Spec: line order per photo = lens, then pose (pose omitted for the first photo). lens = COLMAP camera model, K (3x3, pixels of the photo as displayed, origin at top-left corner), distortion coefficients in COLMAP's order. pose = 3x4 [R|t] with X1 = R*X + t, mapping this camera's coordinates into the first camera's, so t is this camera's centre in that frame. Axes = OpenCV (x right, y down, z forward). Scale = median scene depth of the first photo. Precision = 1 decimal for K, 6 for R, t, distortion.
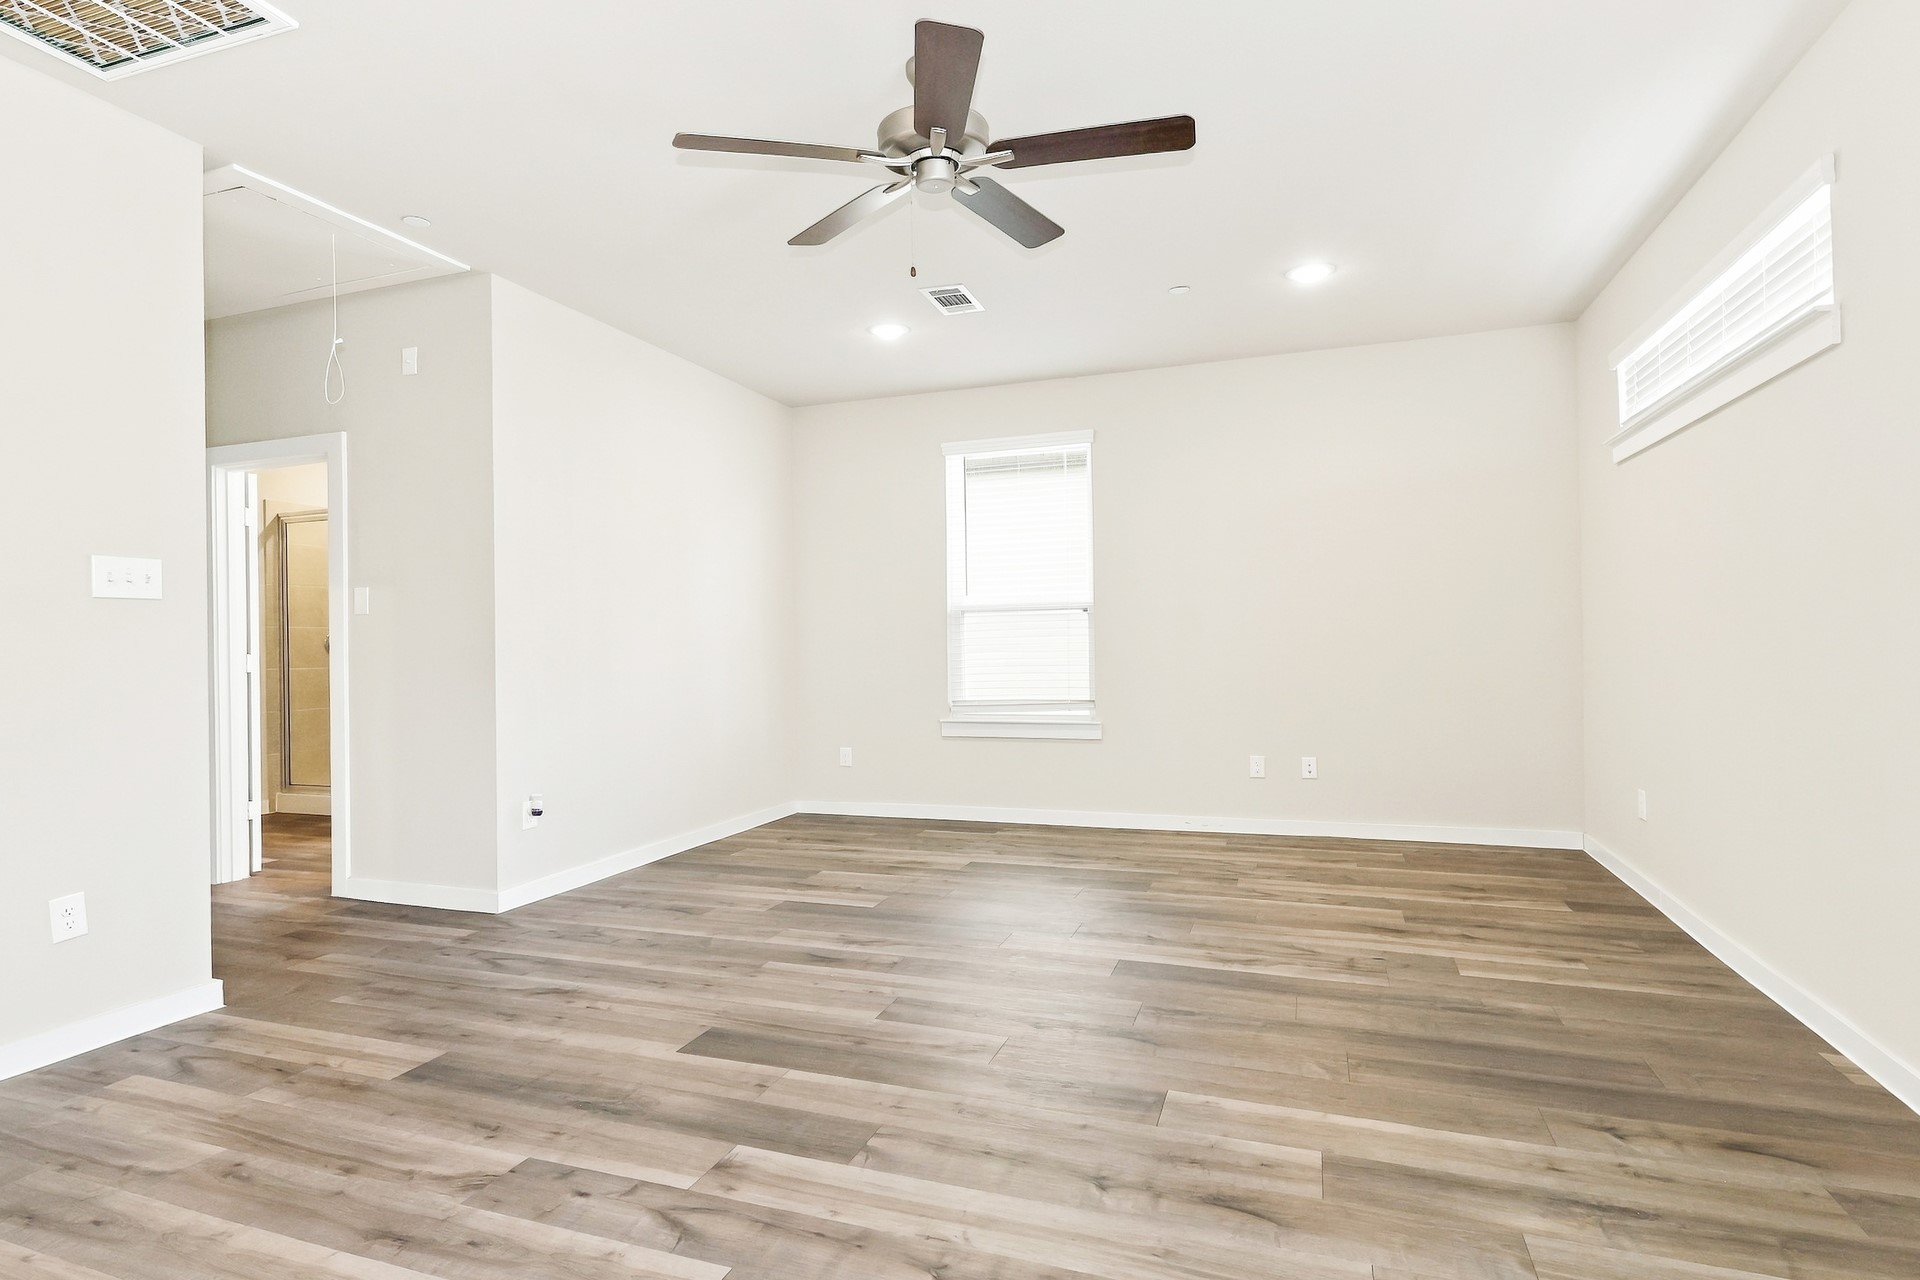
lens RADIAL K [[932.3, 0, 980.4], [0, 932.3, 640.9], [0, 0, 1]] dist [0.002730, -0.000014]
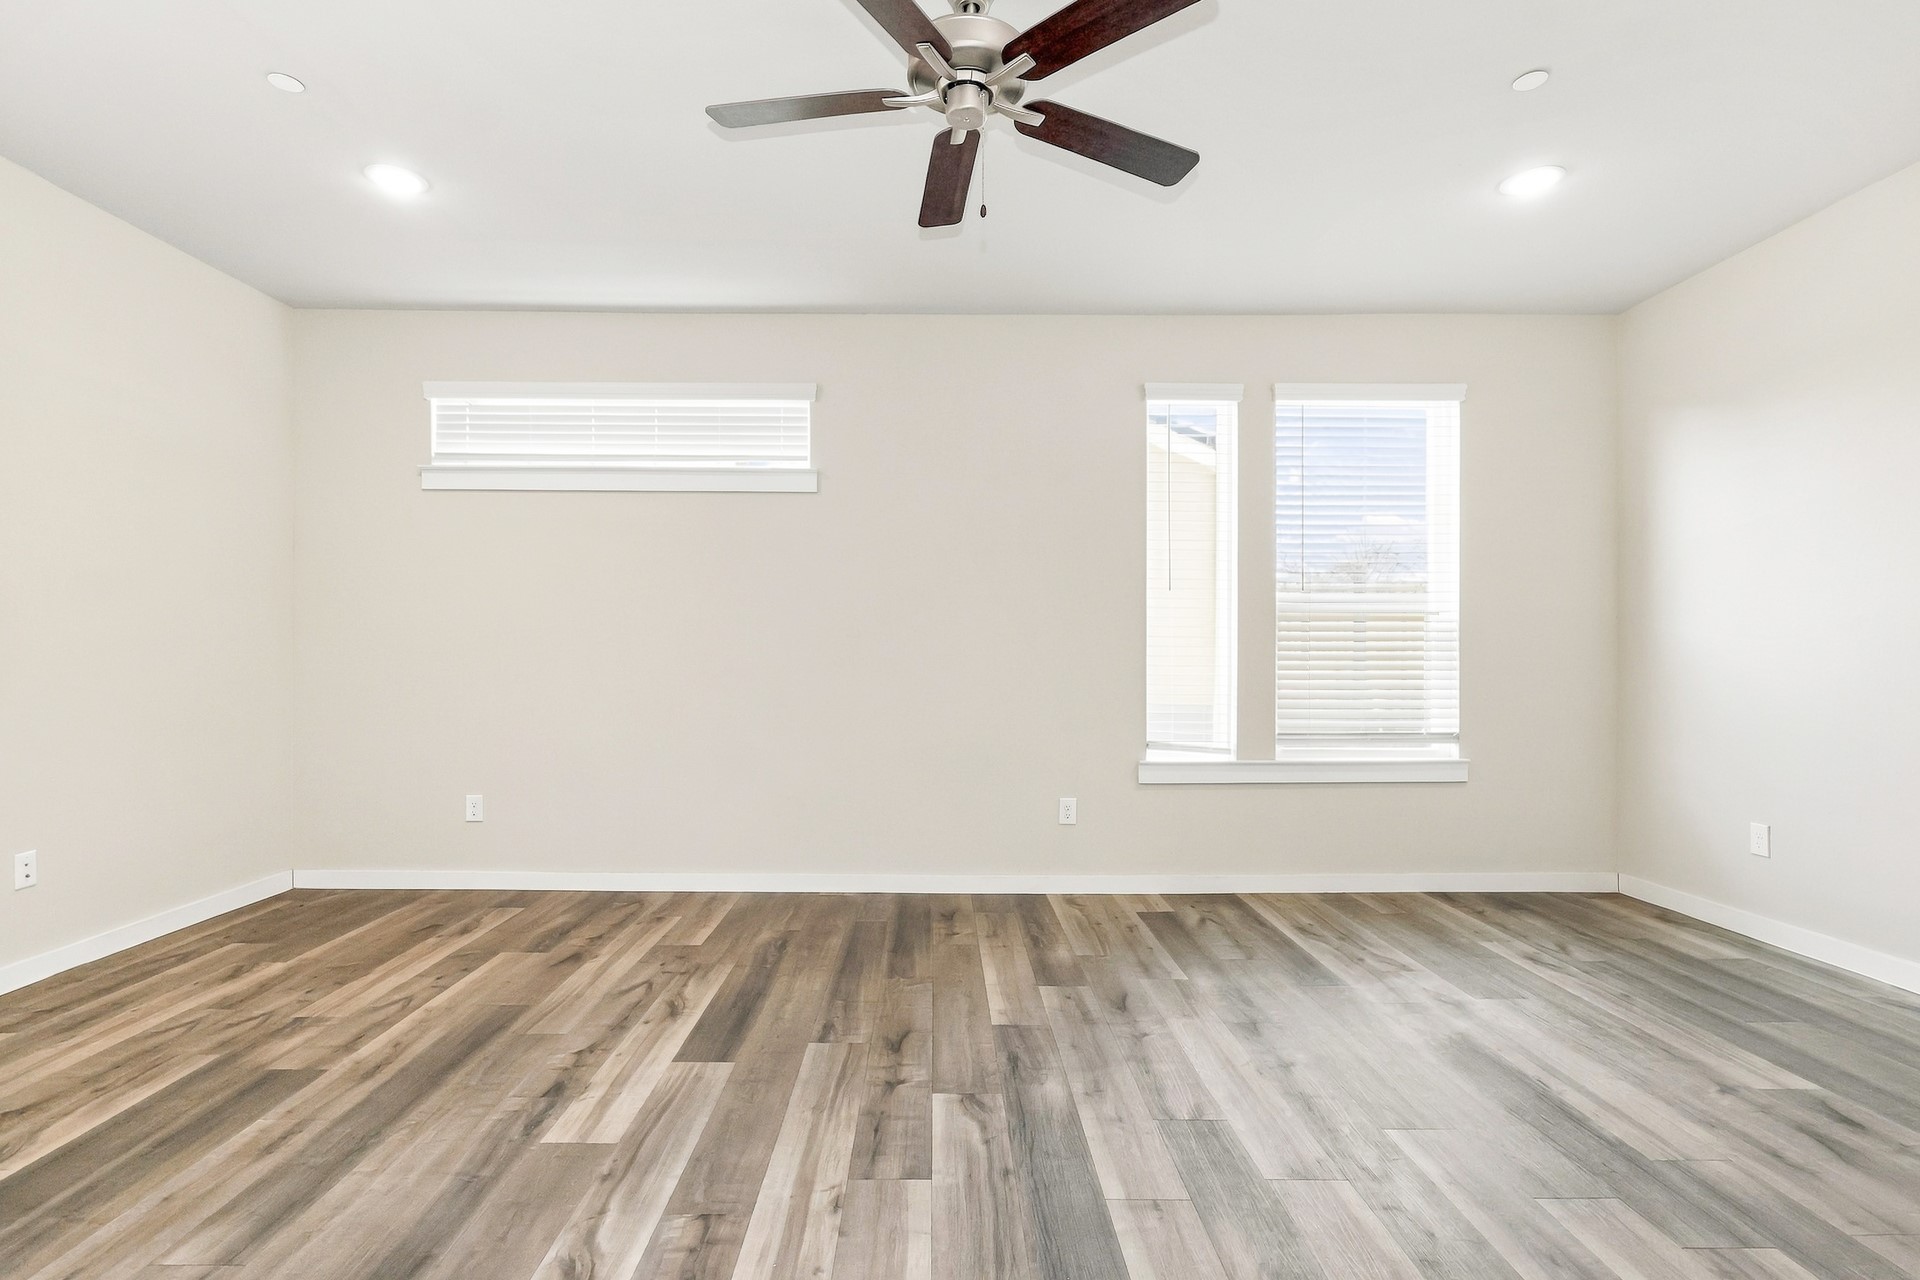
lens RADIAL K [[932.3, 0, 977.7], [0, 932.3, 655.6], [0, 0, 1]] dist [0.002730, -0.000014]
pose [[-0.340731, 0.015674, 0.940030, -0.655052], [-0.003363, 0.999834, -0.017891, 0.011462], [-0.940155, -0.009257, -0.340622, 0.985647]]
